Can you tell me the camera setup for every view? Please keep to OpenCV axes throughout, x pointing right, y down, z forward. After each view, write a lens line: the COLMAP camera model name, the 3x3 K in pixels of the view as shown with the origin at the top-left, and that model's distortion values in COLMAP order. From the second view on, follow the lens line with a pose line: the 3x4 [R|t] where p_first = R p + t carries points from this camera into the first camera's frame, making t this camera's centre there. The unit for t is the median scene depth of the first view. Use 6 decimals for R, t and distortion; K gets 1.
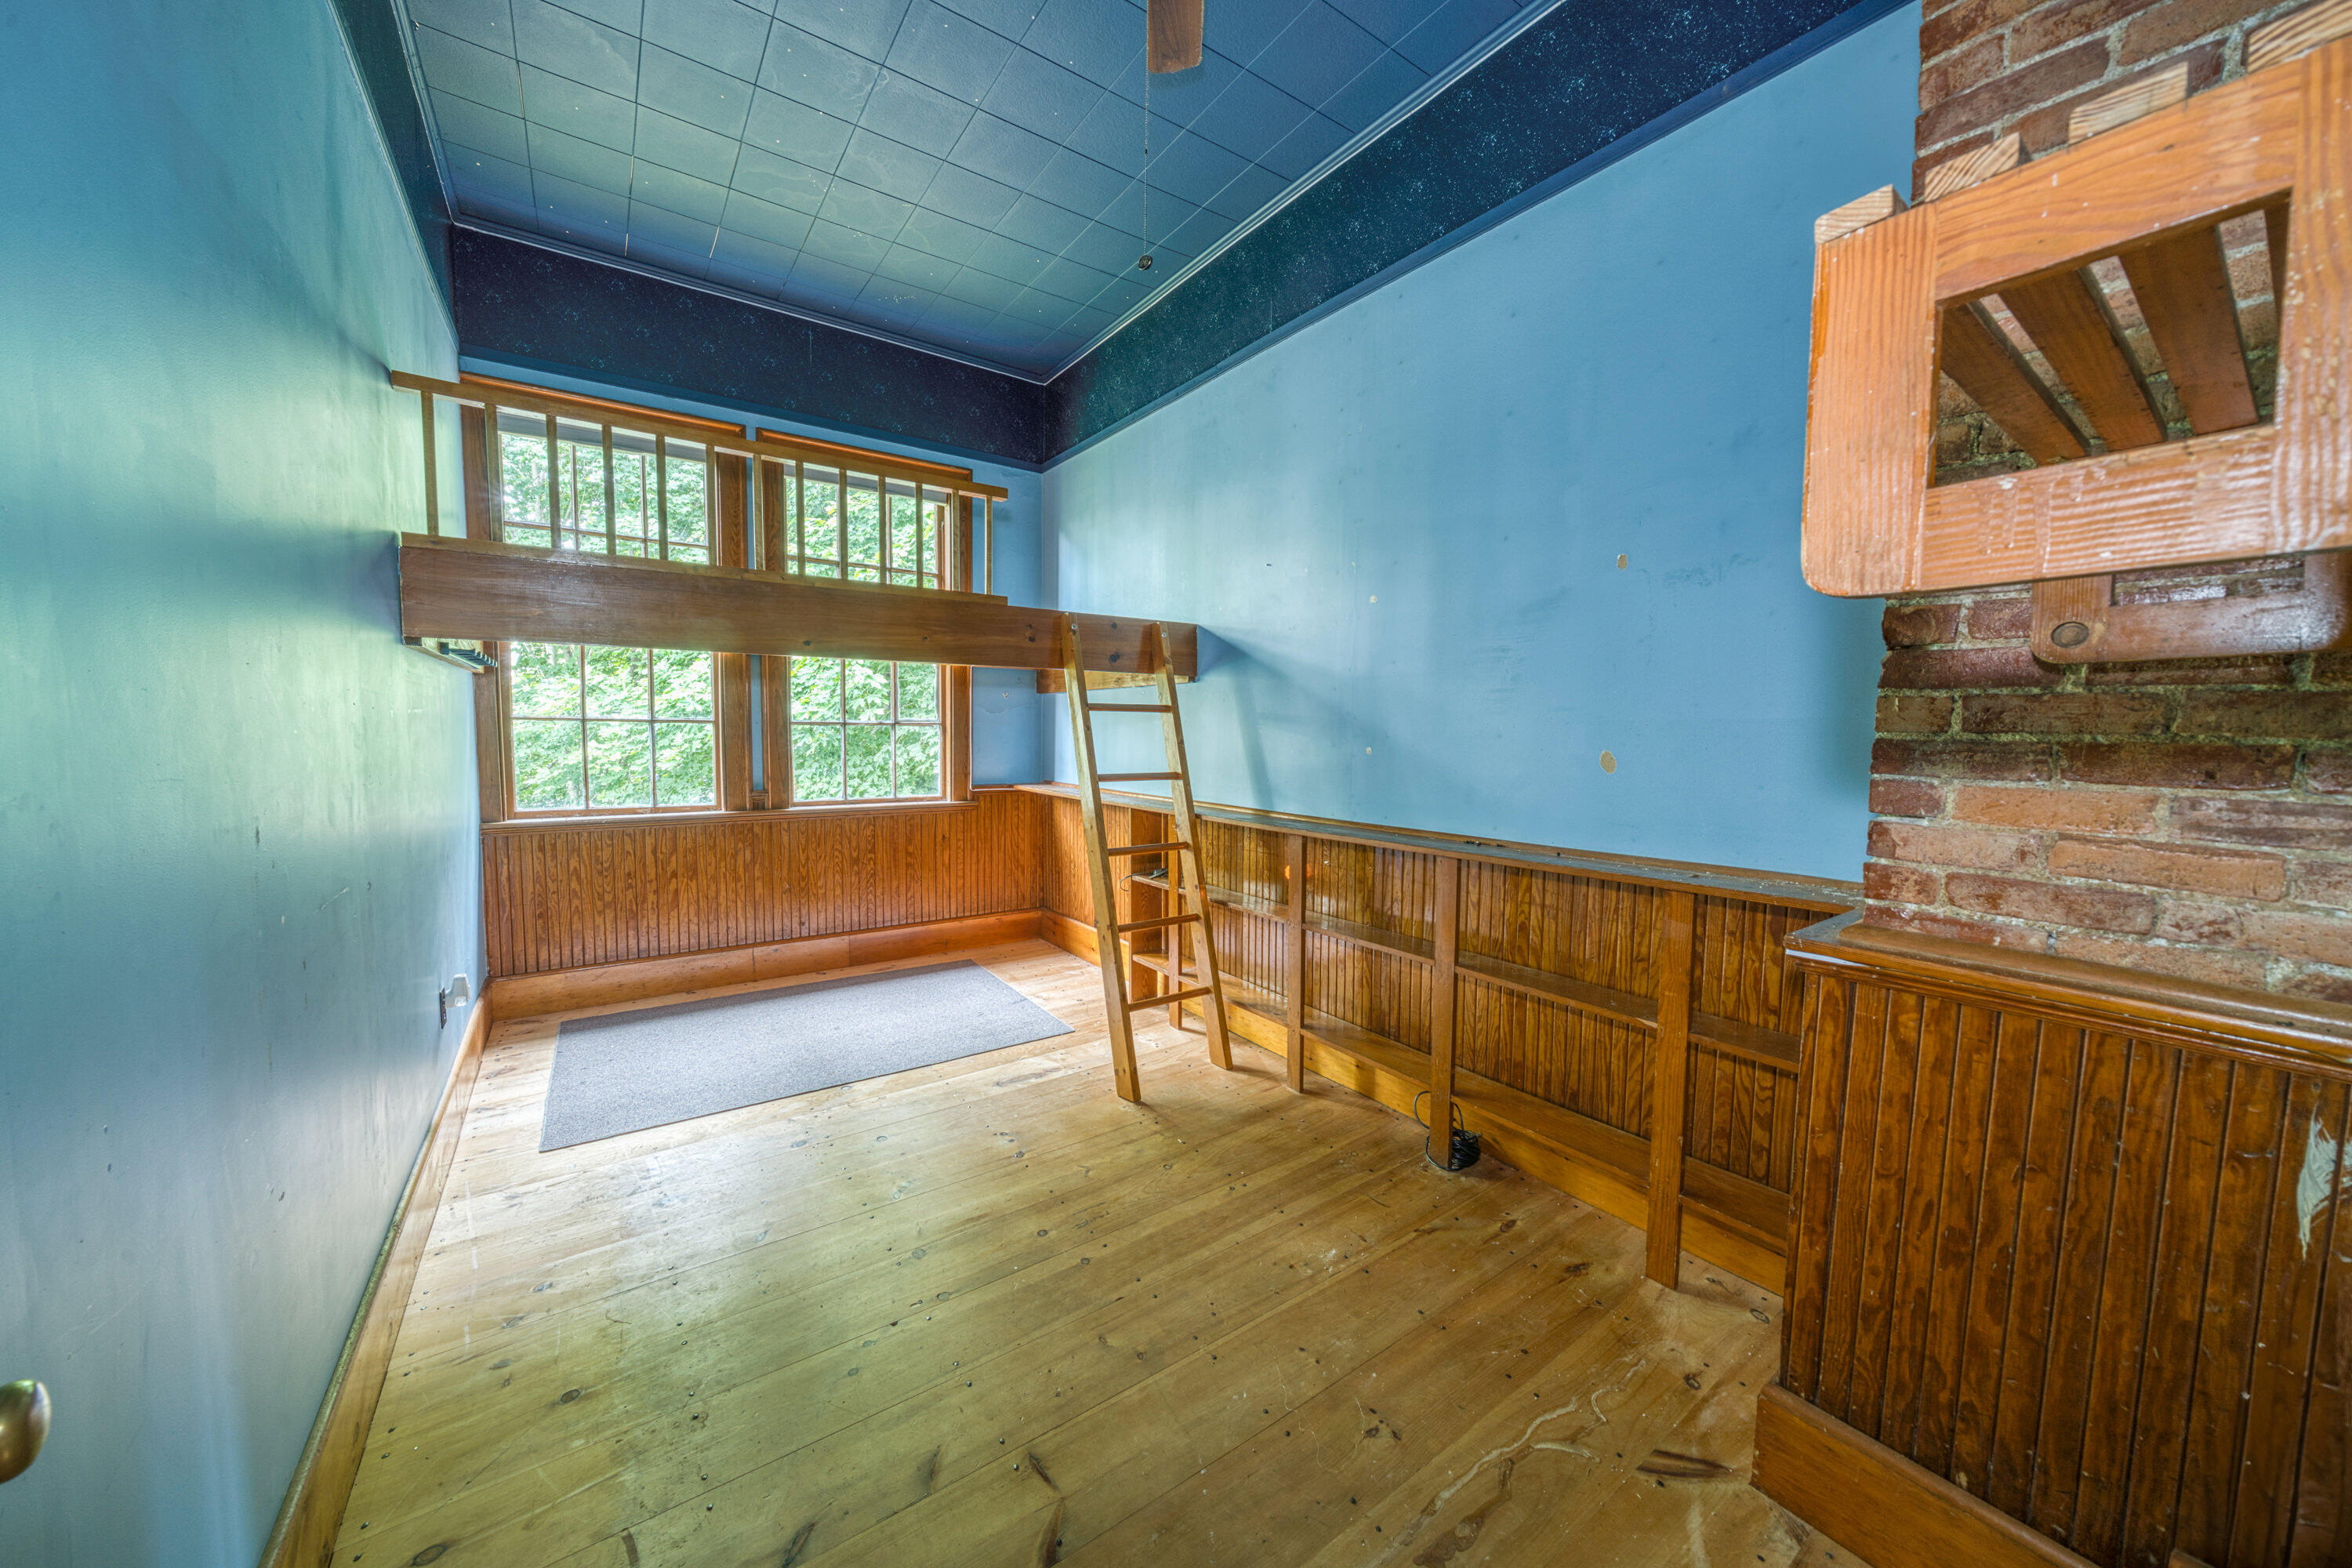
lens RADIAL K [[812.5, 0, 1157.1], [0, 812.5, 808.6], [0, 0, 1]] dist [-0.001294, -0.000118]
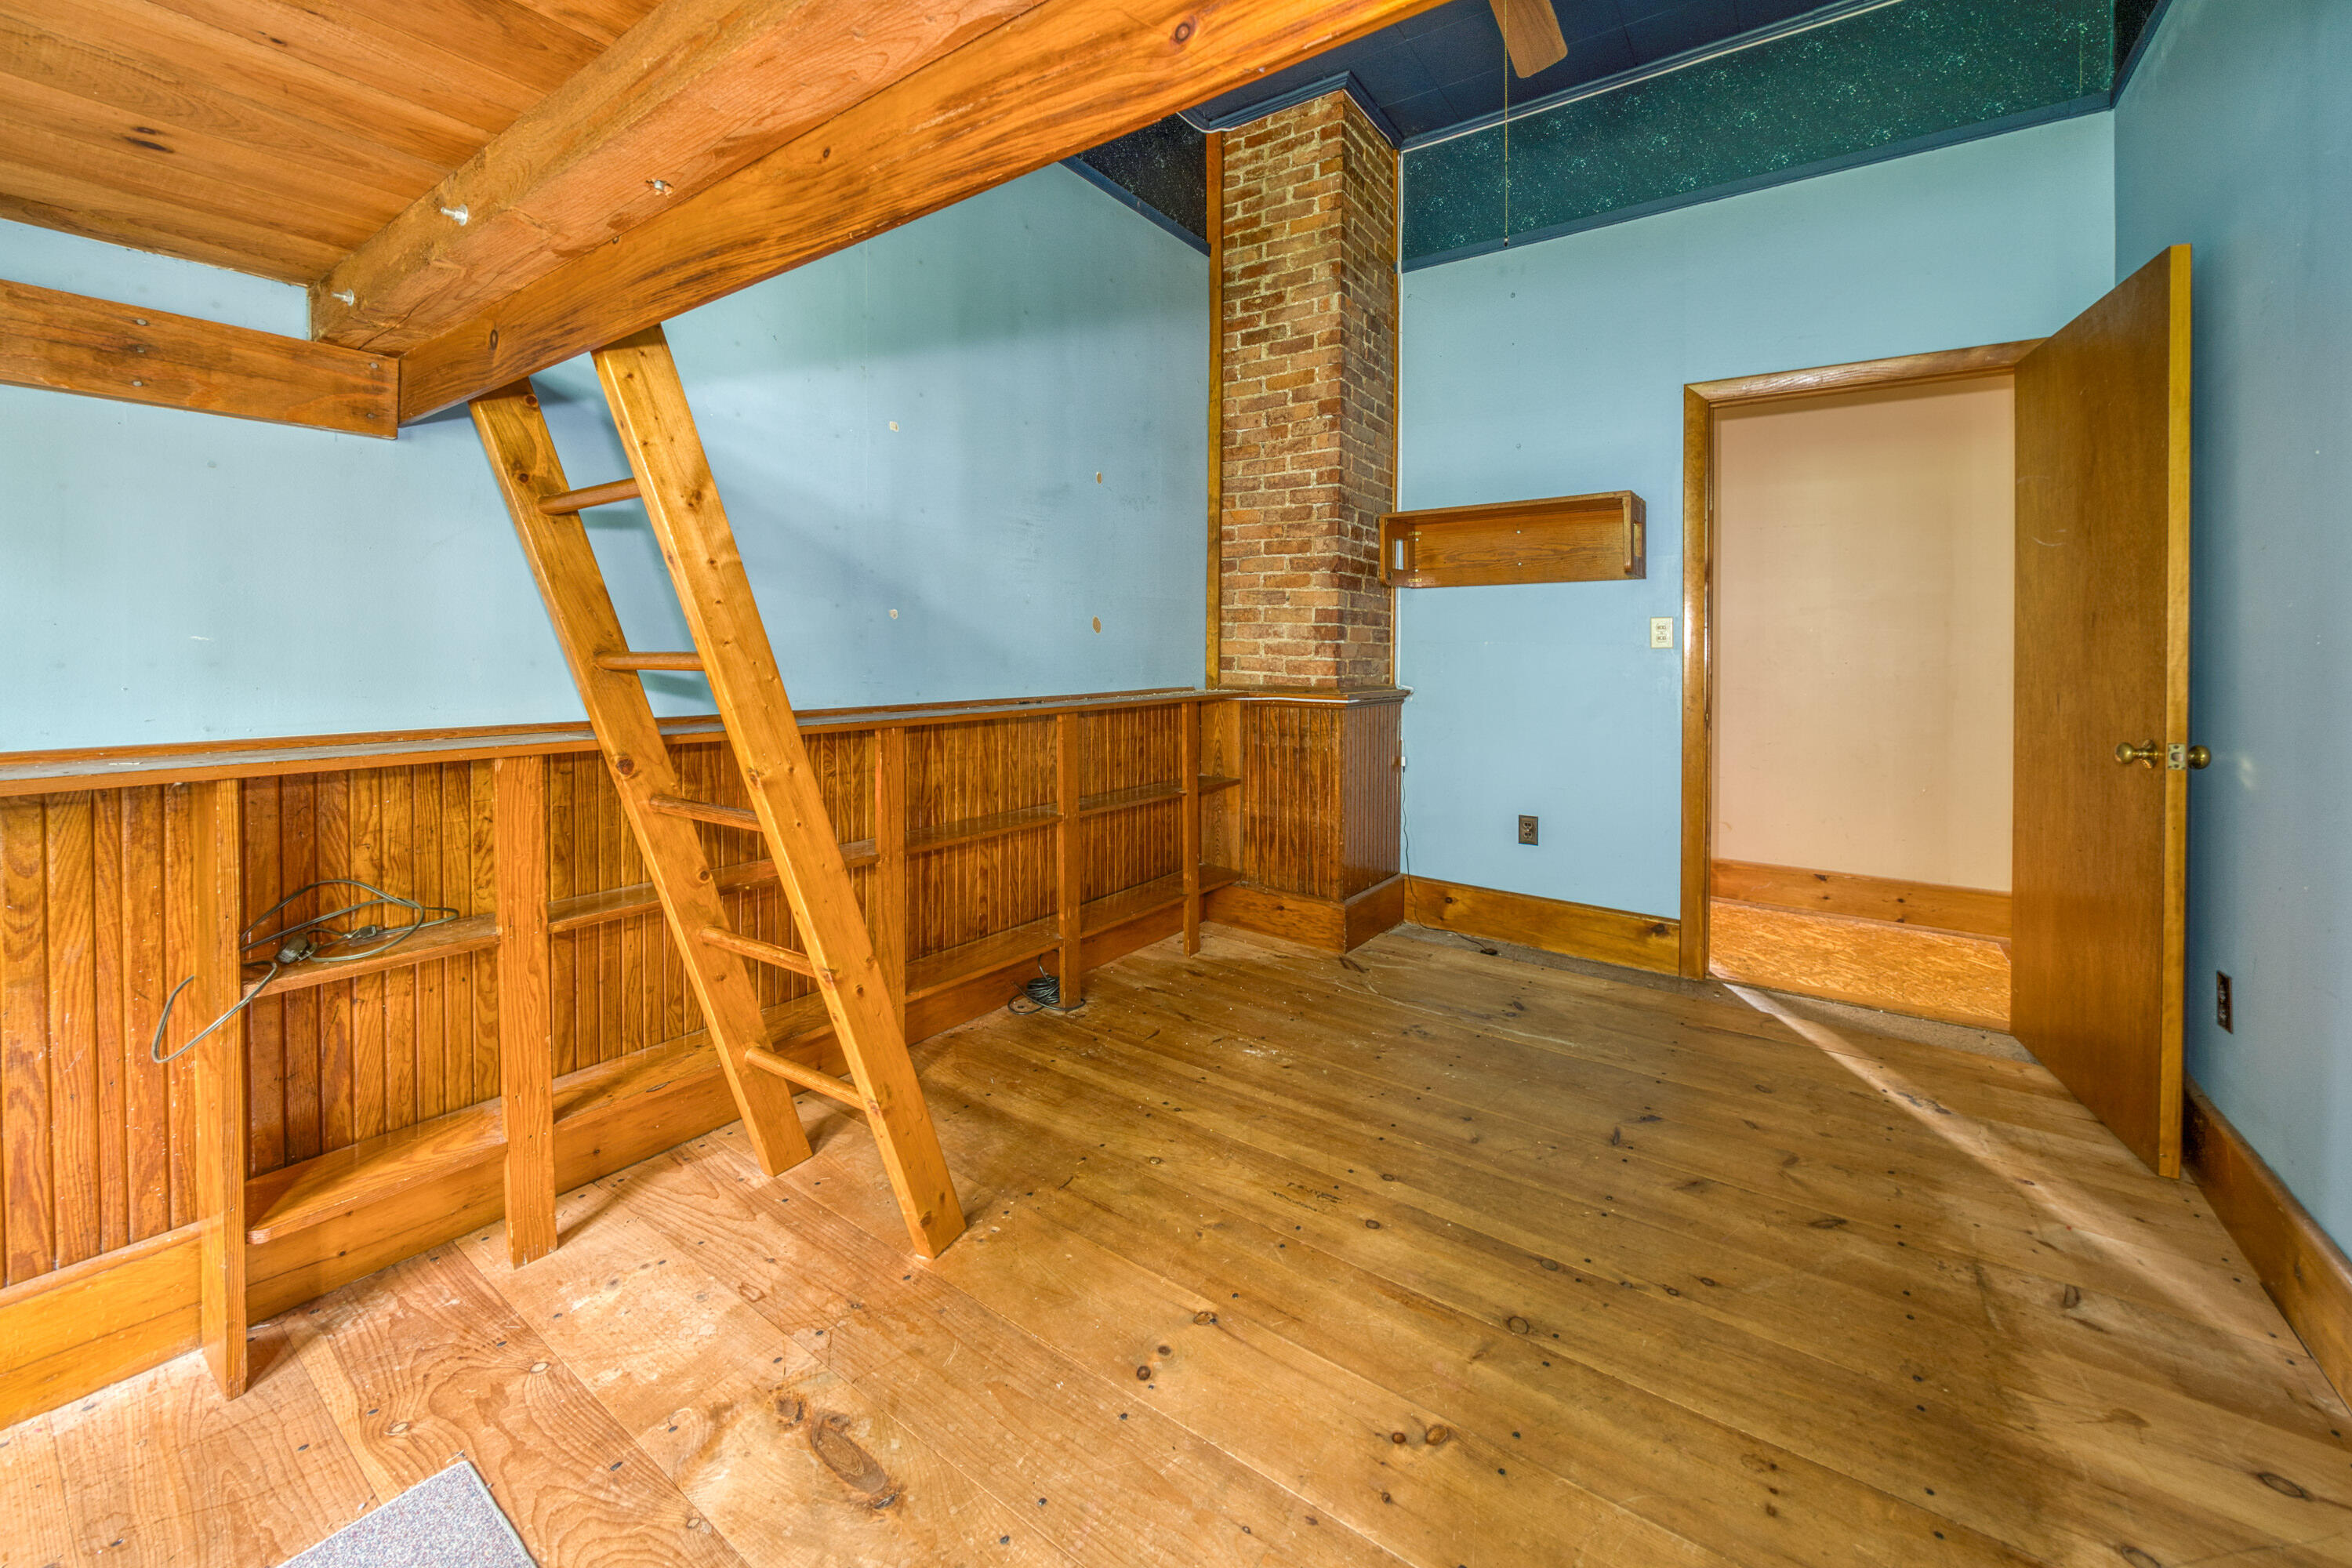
lens RADIAL K [[799.5, 0, 1173.8], [0, 799.5, 650.2], [0, 0, 1]] dist [-0.000251, -0.000018]
pose [[-0.272461, -0.018341, 0.961992, -0.704822], [0.078020, 0.996105, 0.041089, -0.055245], [-0.958998, 0.086250, -0.269969, 1.169435]]
